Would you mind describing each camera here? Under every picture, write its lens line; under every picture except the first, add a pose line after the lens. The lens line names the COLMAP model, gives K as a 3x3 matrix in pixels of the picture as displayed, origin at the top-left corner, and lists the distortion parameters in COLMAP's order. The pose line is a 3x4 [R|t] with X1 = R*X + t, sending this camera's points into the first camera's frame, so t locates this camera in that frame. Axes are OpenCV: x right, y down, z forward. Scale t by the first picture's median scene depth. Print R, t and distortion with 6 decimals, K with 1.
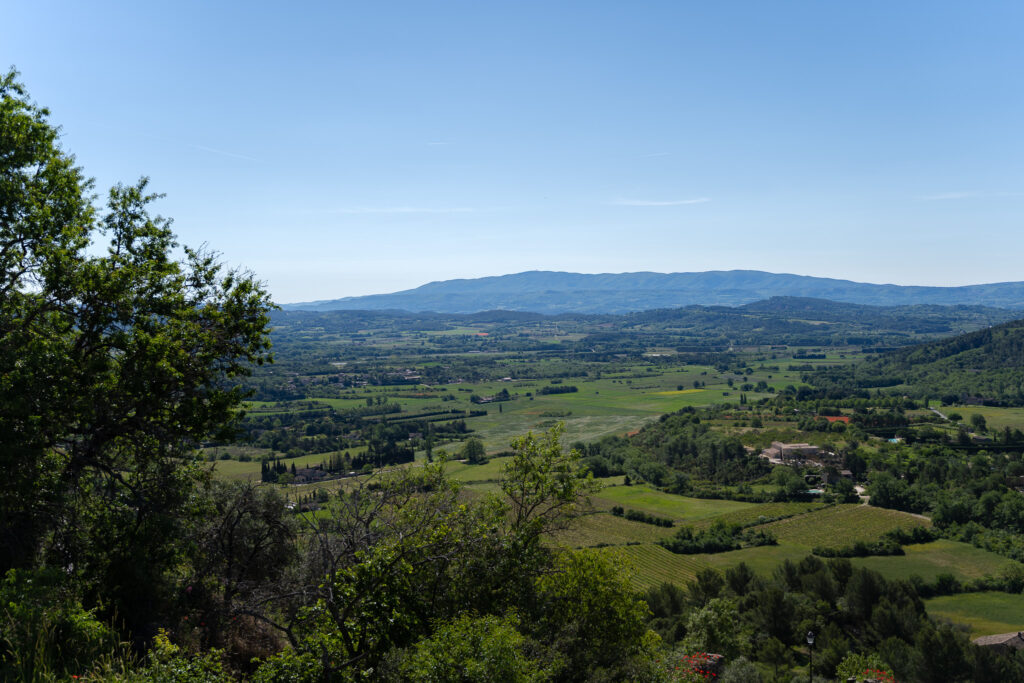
lens RADIAL K [[993.4, 0, 513.7], [0, 993.4, 340.3], [0, 0, 1]] dist [0.004498, 0.000000]
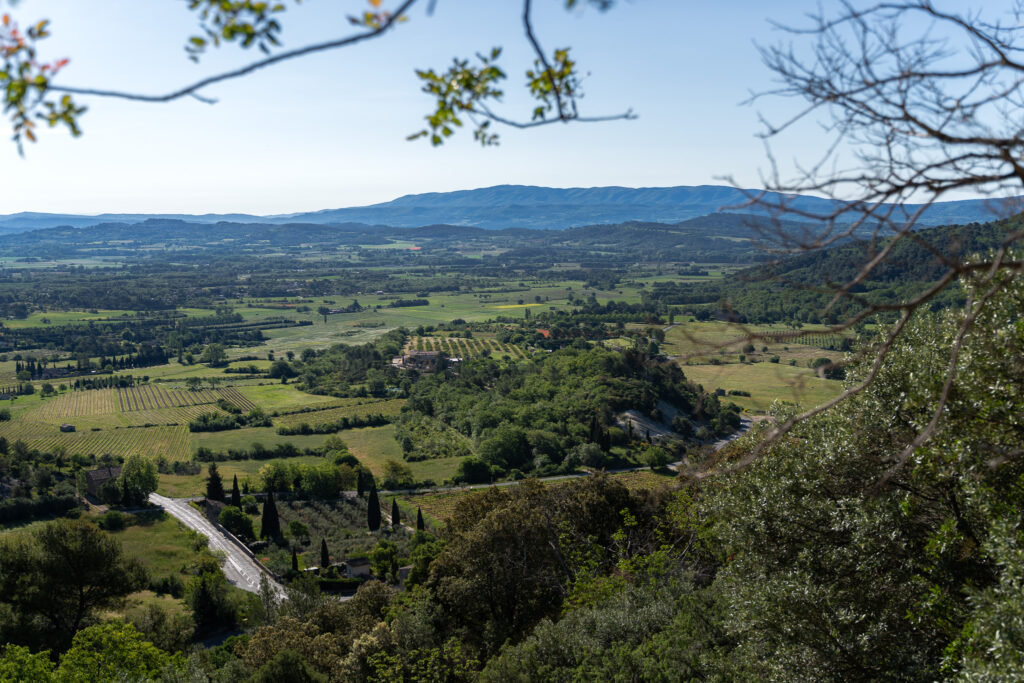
lens RADIAL K [[993.4, 0, 510.2], [0, 993.4, 343.1], [0, 0, 1]] dist [0.004498, 0.000000]
pose [[0.999037, 0.012022, -0.042204, 0.118545], [-0.008066, 0.995664, 0.092675, -0.004691], [0.043136, -0.092246, 0.994802, -0.049729]]
